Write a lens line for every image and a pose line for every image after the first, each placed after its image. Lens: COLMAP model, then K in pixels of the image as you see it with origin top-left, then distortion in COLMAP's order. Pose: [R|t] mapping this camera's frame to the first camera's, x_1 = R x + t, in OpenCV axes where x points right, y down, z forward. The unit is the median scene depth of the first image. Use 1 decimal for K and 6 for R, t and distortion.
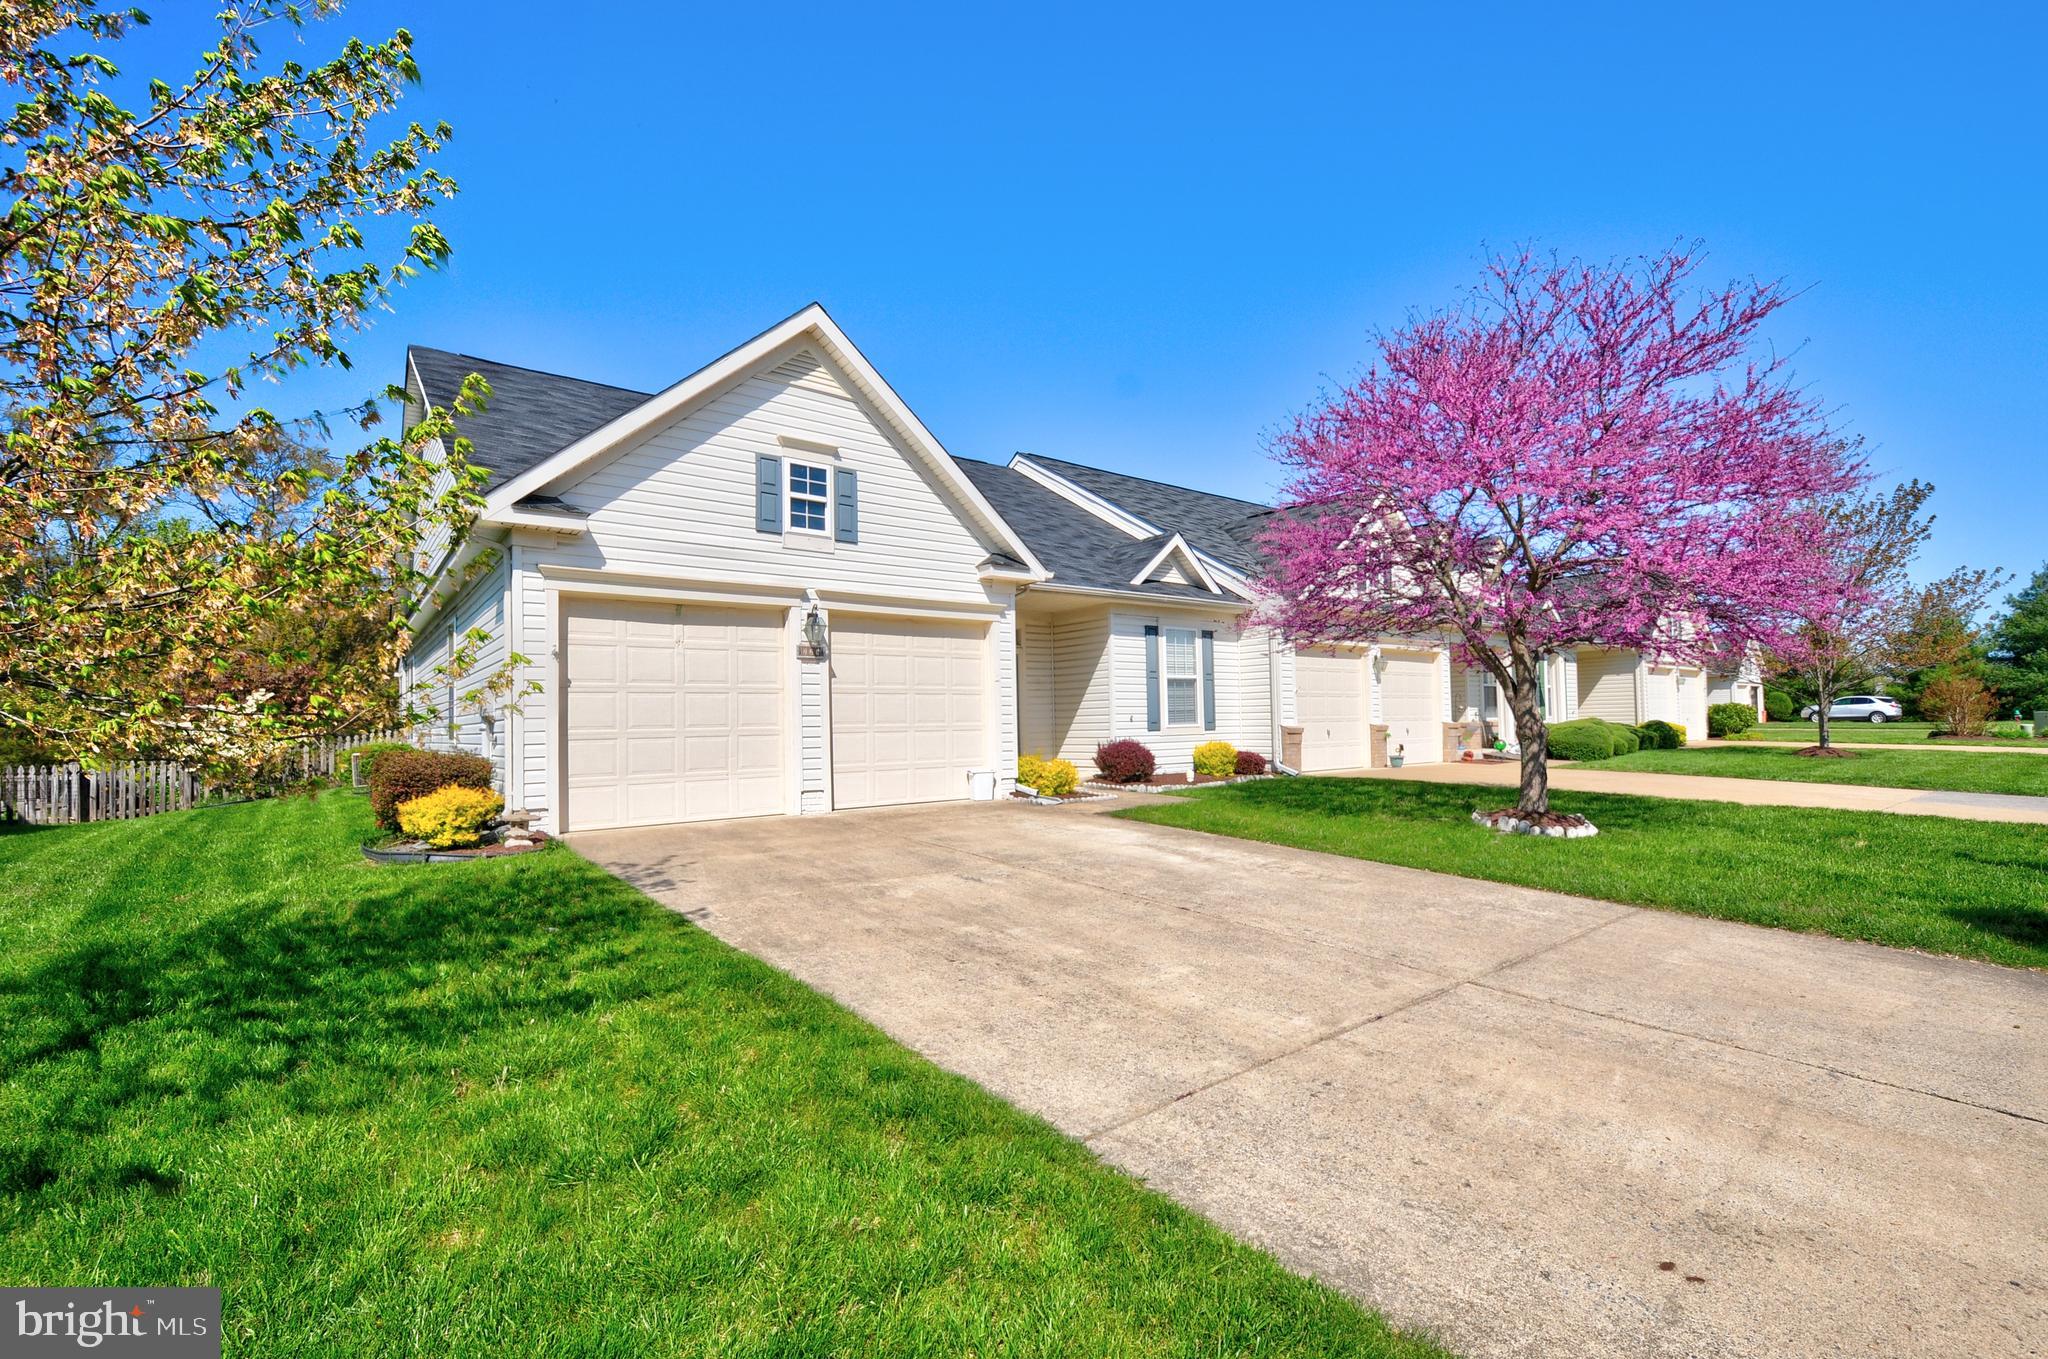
lens RADIAL K [[891.4, 0, 1034.8], [0, 891.4, 699.5], [0, 0, 1]] dist [0.015663, -0.024286]
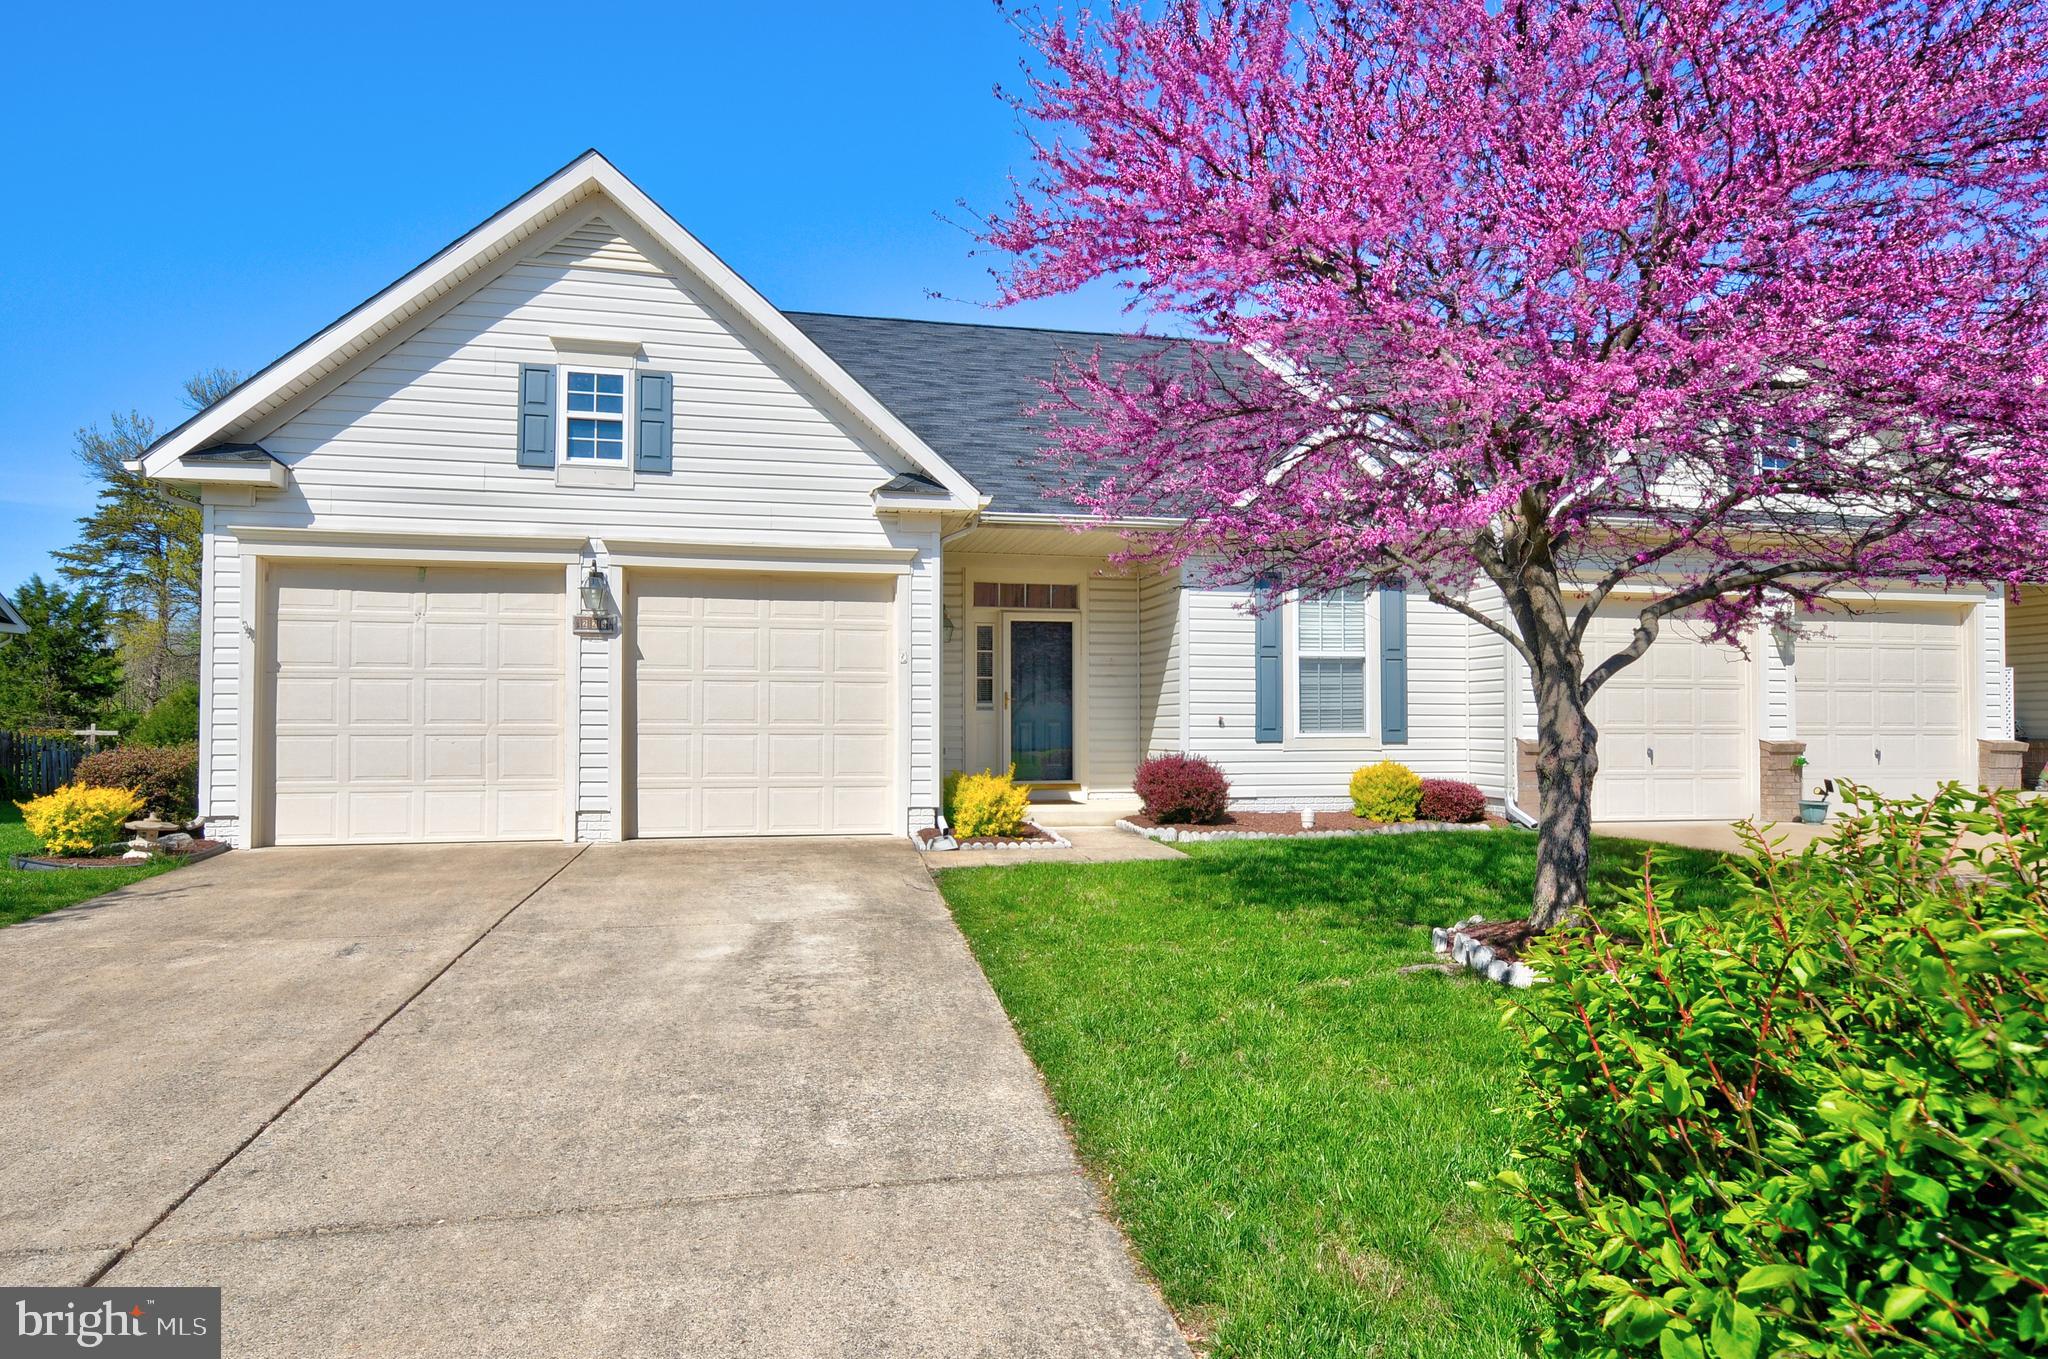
lens RADIAL K [[1185.8, 0, 1035.7], [0, 1185.8, 701.3], [0, 0, 1]] dist [0.032736, -0.030149]
pose [[0.894199, 0.002945, -0.447659, 0.512313], [-0.002840, 0.999996, 0.000906, 0.008795], [0.447660, 0.000461, 0.894204, 0.275175]]
